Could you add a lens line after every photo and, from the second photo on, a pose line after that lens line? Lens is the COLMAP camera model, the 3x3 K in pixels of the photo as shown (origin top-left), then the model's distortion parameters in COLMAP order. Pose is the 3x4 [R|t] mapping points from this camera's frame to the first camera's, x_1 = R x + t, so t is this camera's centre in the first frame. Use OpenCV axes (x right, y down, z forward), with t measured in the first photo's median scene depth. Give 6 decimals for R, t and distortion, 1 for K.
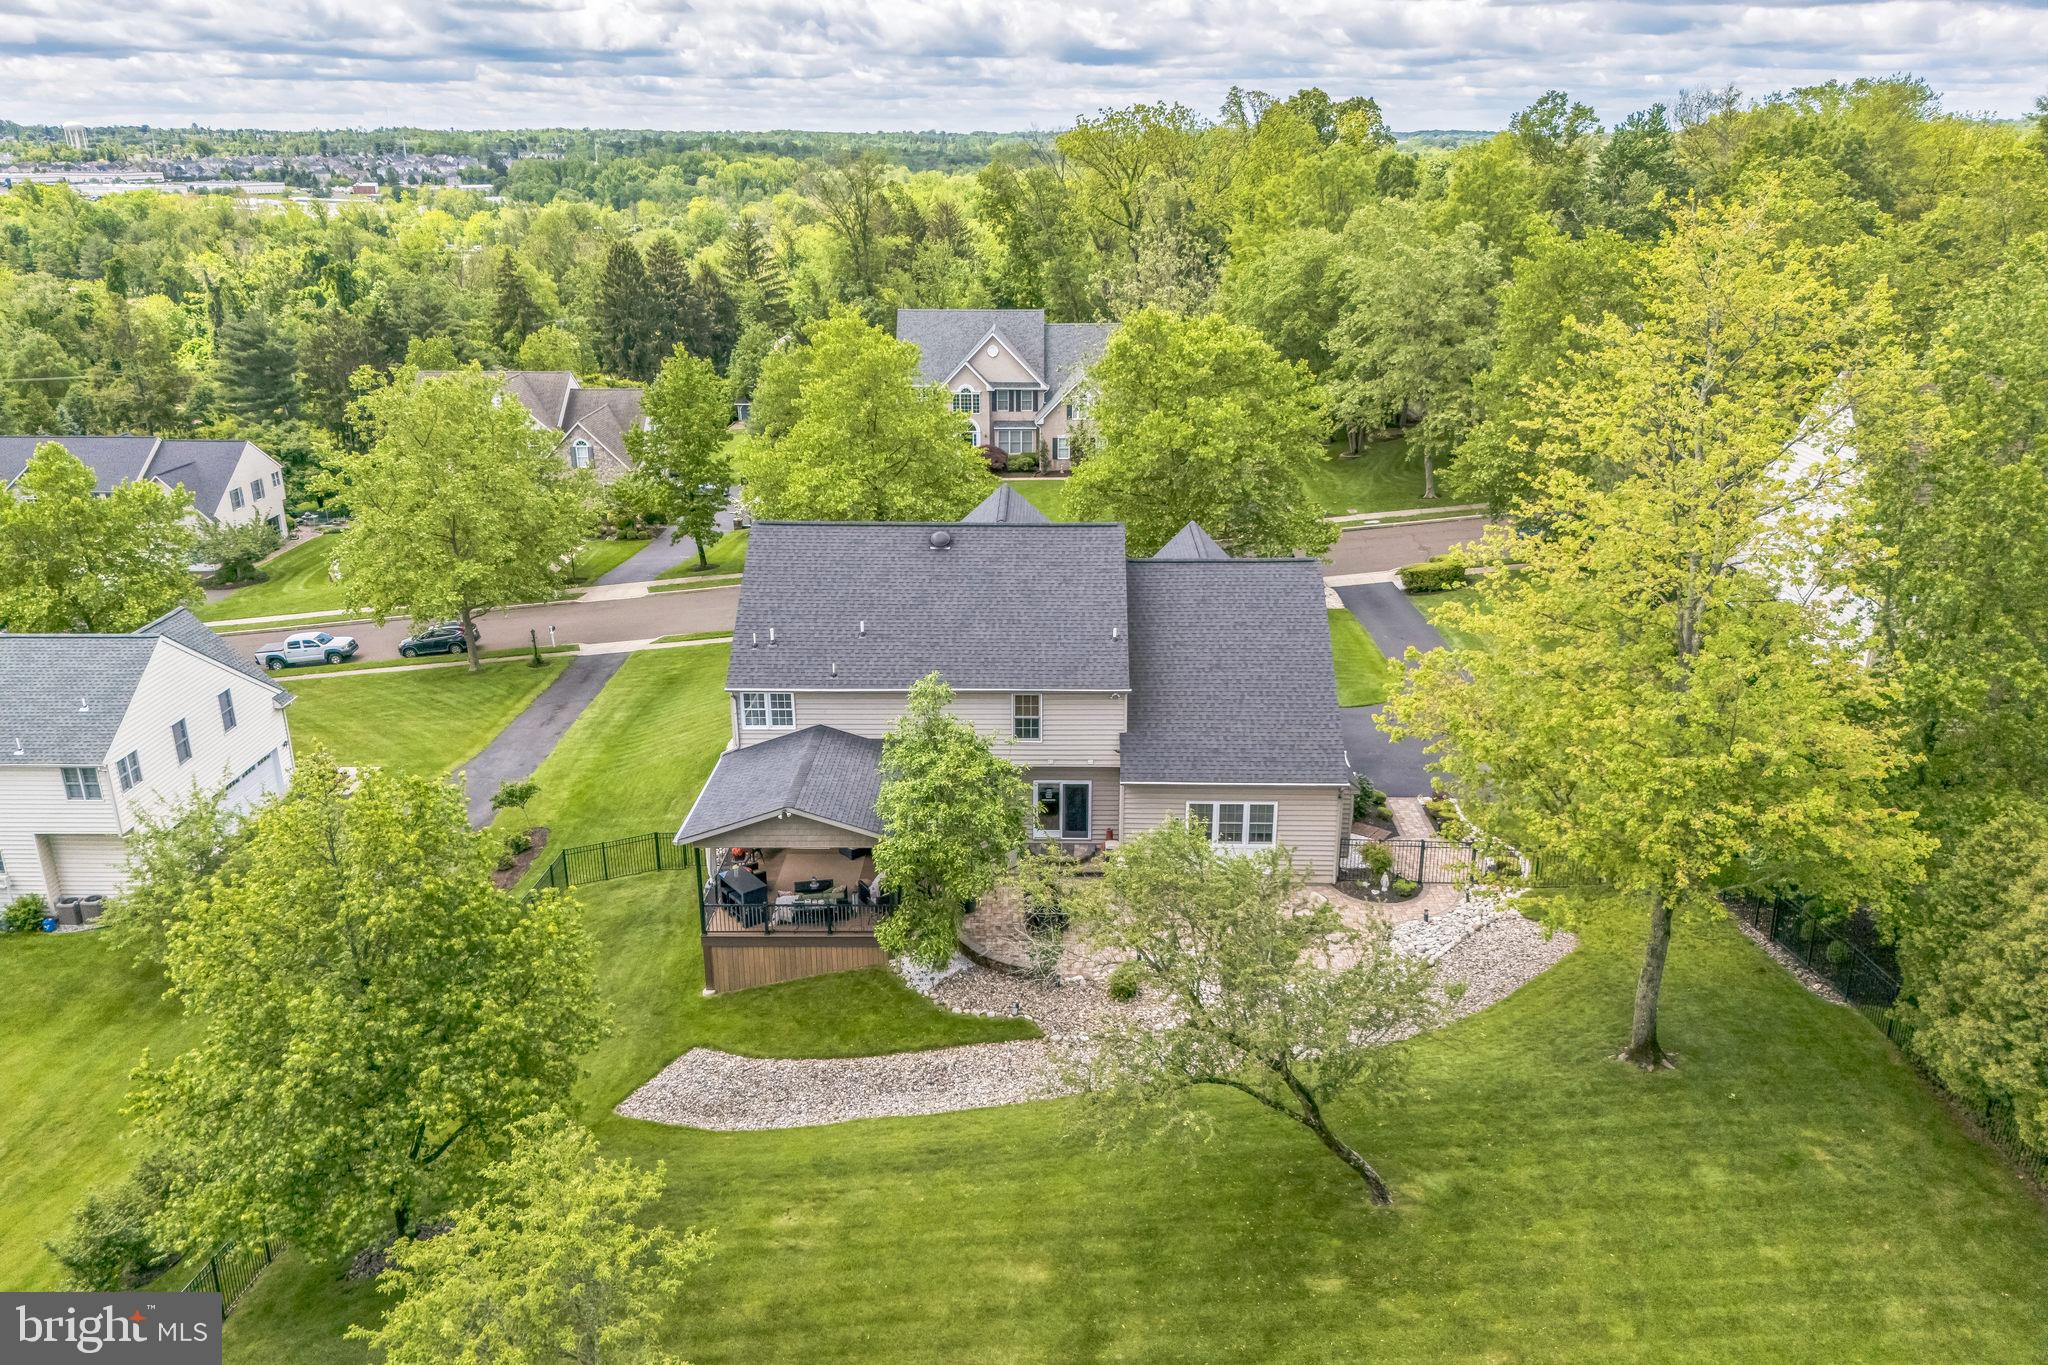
lens RADIAL K [[1503.9, 0, 1024.0], [0, 1503.9, 682.5], [0, 0, 1]] dist [0.024864, -0.003069]
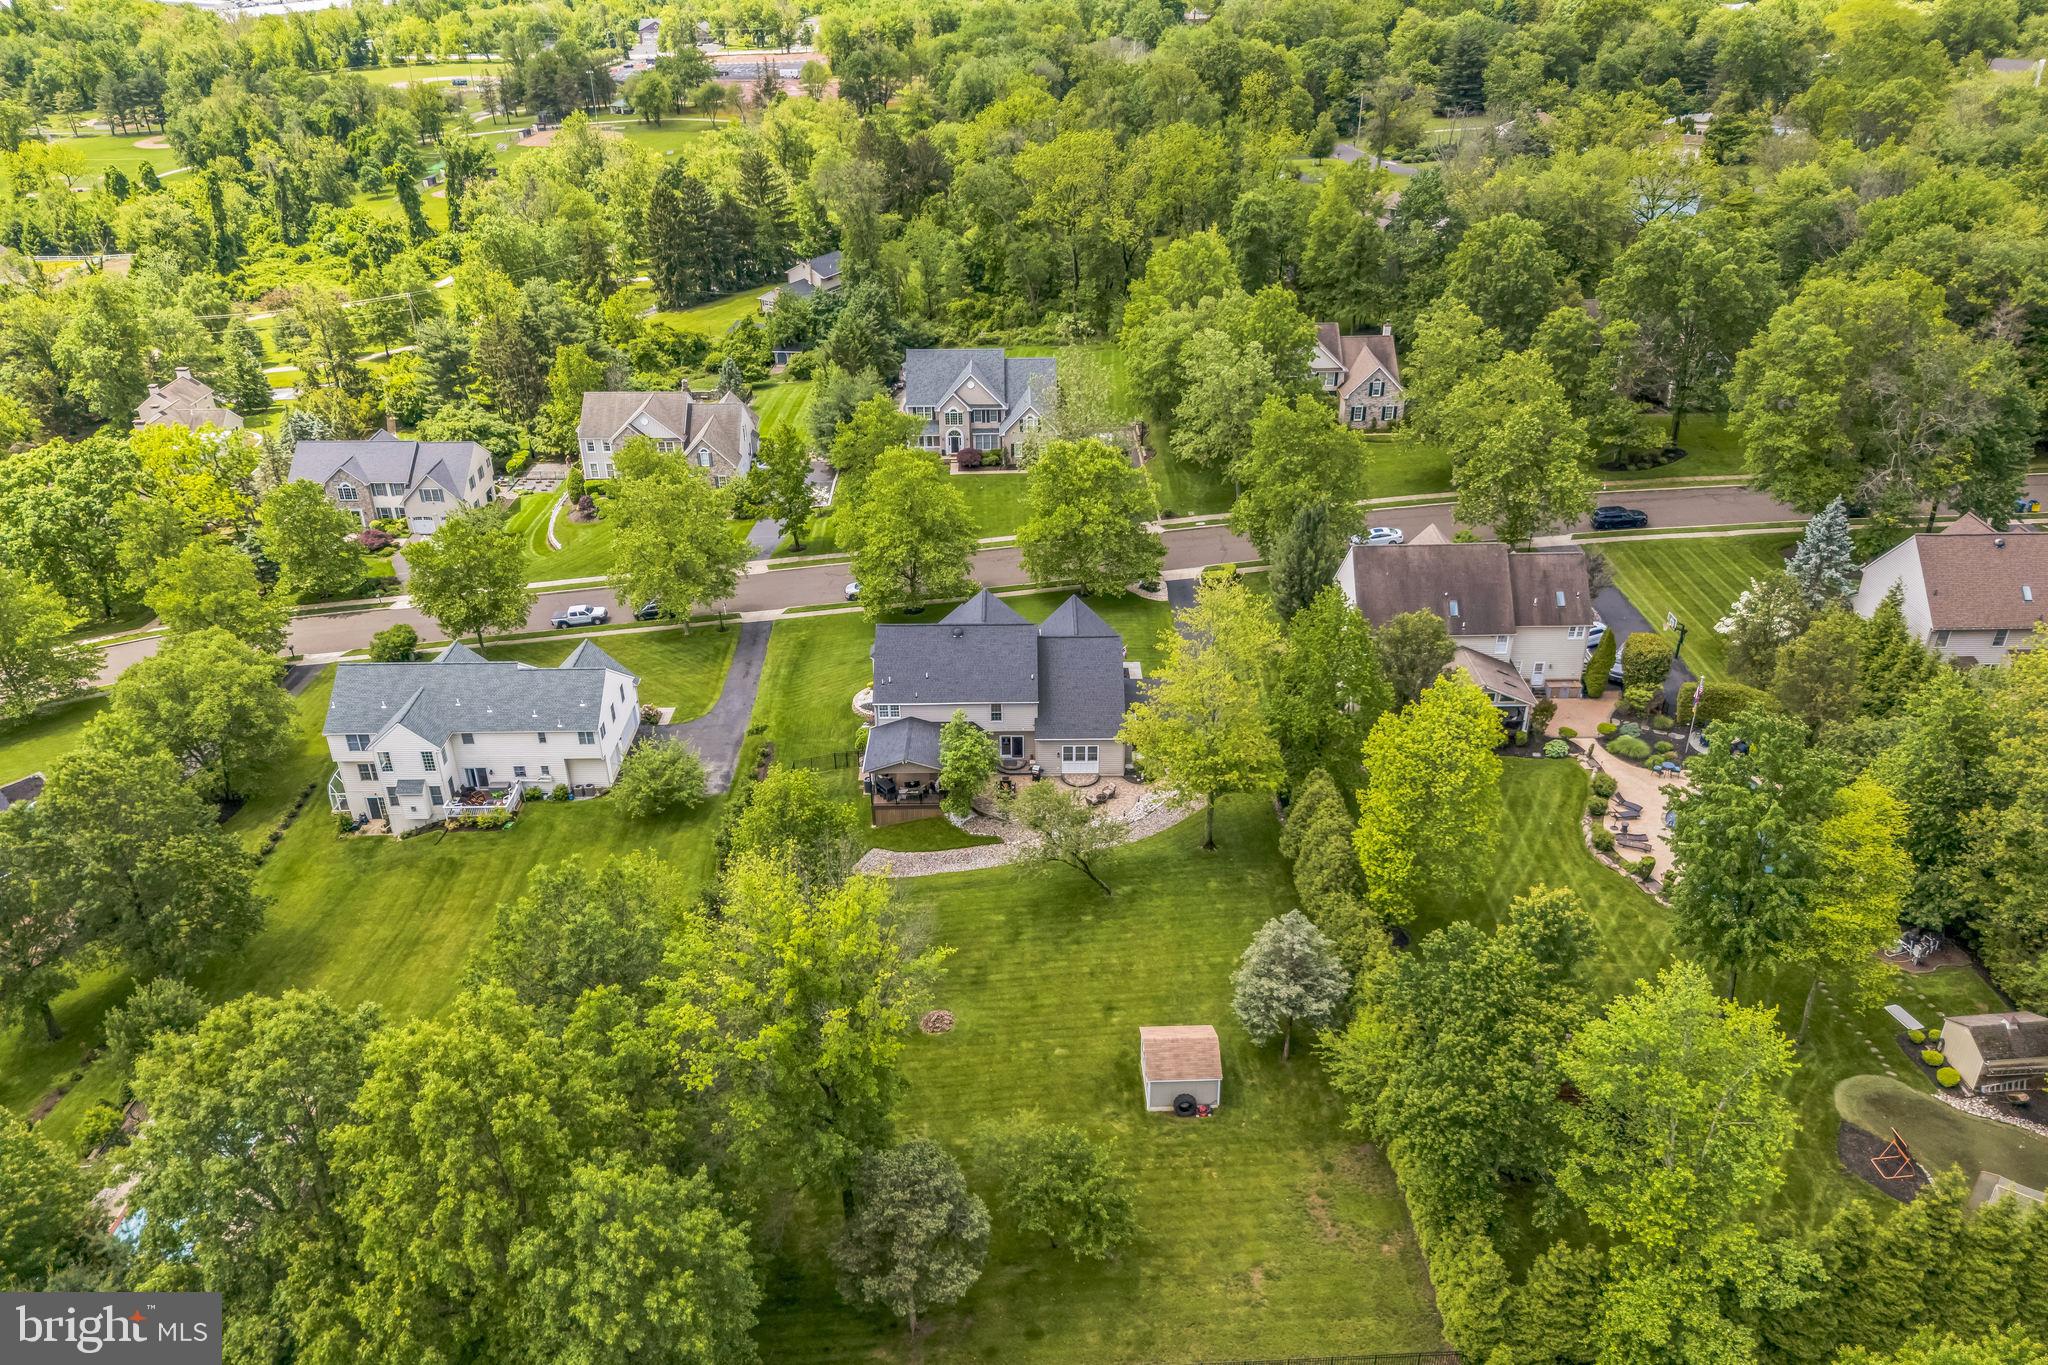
lens RADIAL K [[1462.7, 0, 1024.0], [0, 1462.7, 682.5], [0, 0, 1]] dist [0.040852, -0.030042]
pose [[0.999702, -0.018175, 0.016316, 0.009108], [0.015426, 0.987776, 0.155116, -0.385132], [-0.018936, -0.154818, 0.987762, -1.312110]]
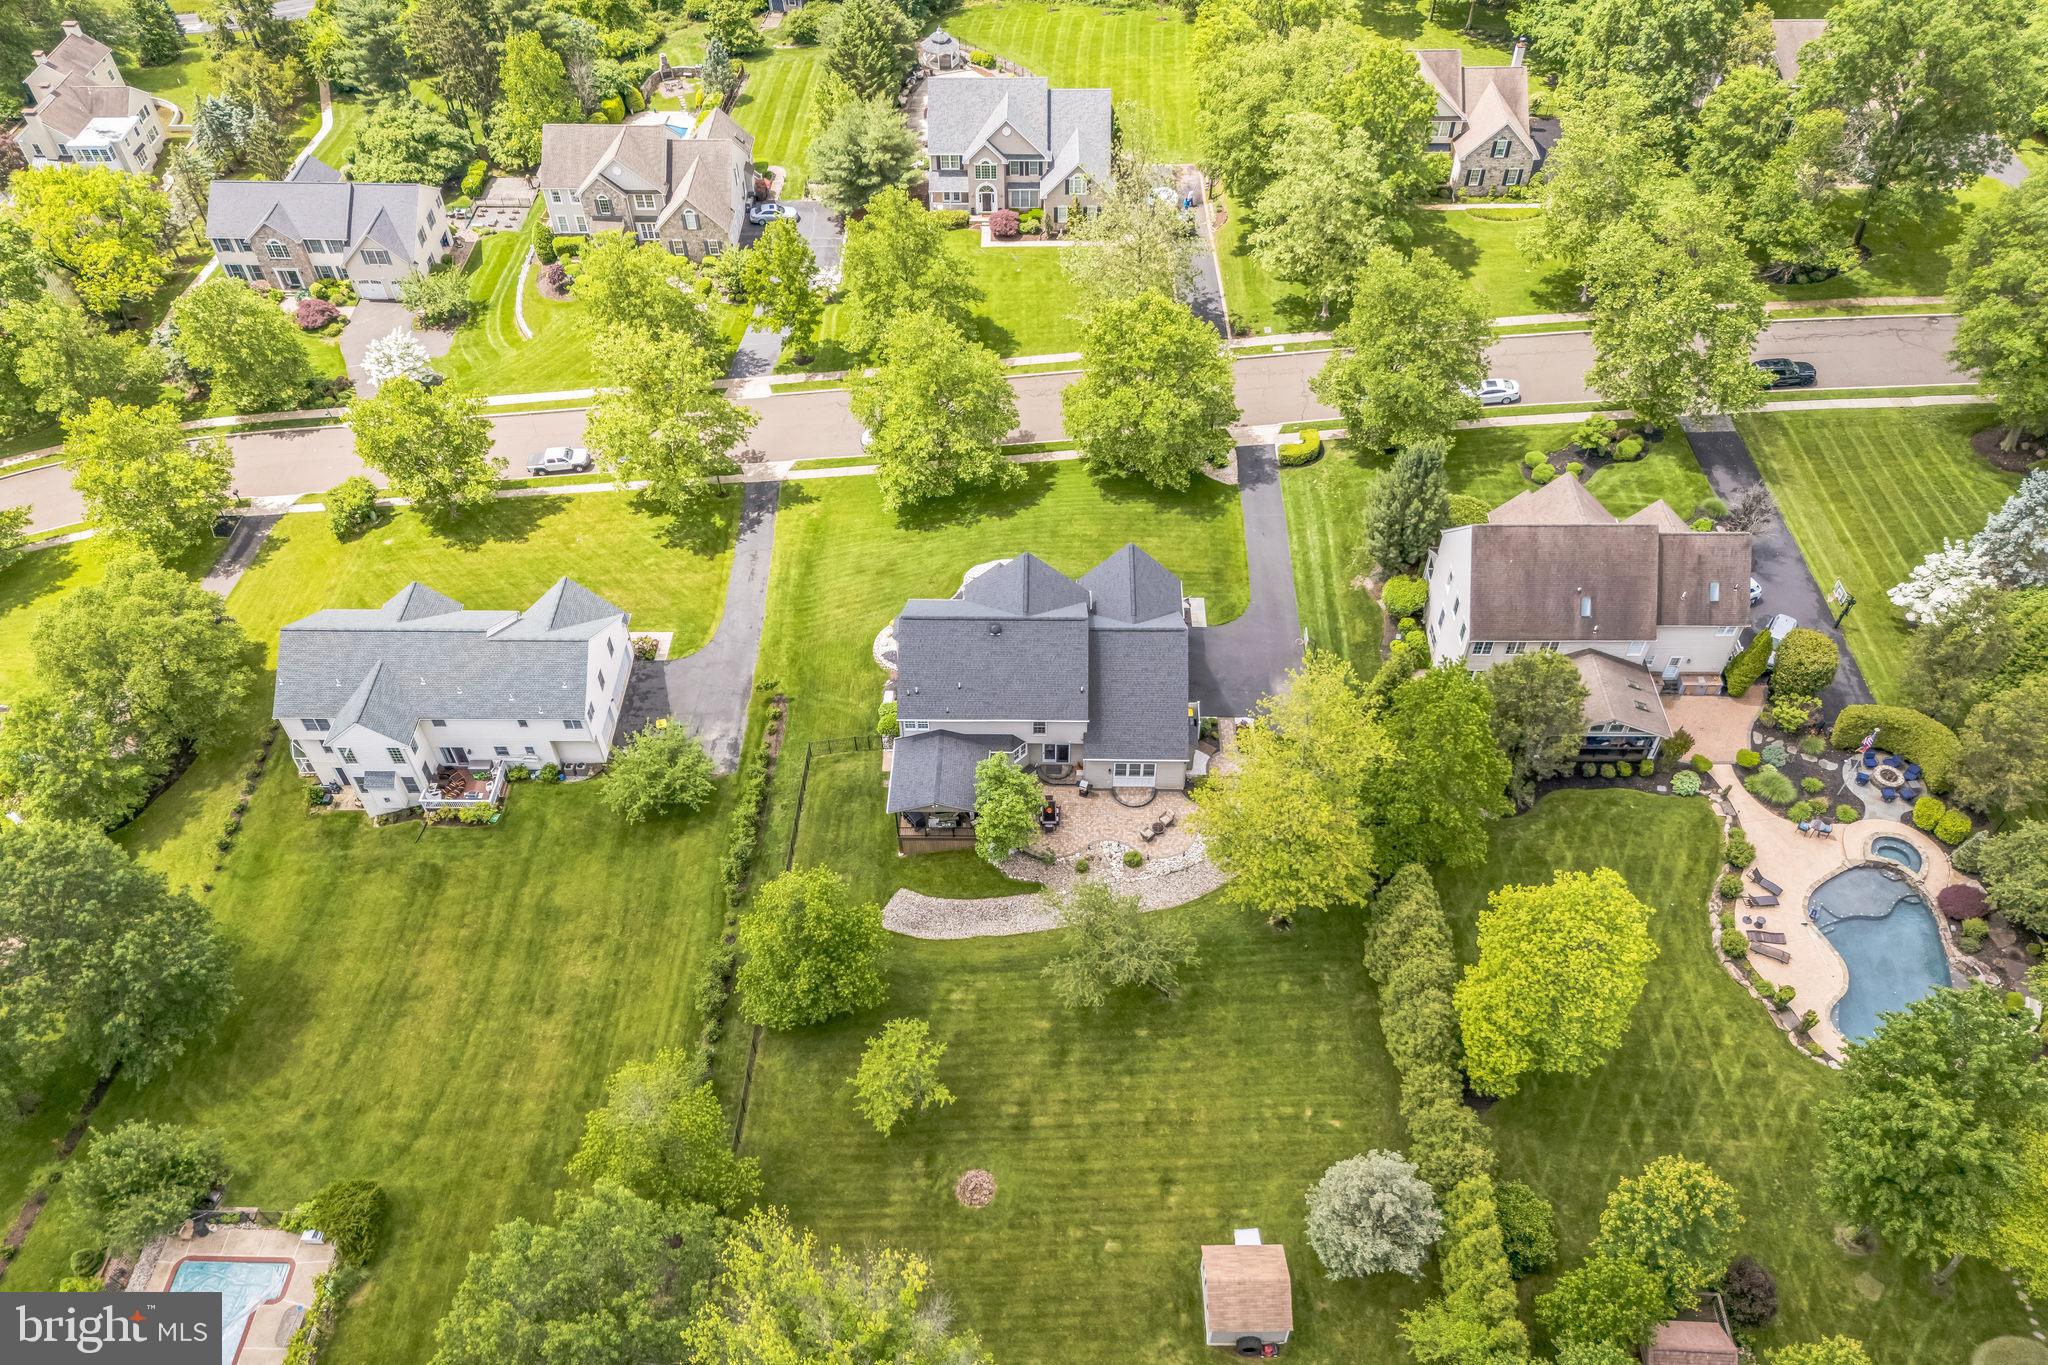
lens RADIAL K [[1462.7, 0, 1024.0], [0, 1462.7, 682.5], [0, 0, 1]] dist [0.040852, -0.030042]
pose [[0.999966, -0.007375, -0.003598, -0.012142], [0.008203, 0.886748, 0.462180, -0.965661], [-0.000218, -0.462194, 0.886779, -0.778247]]
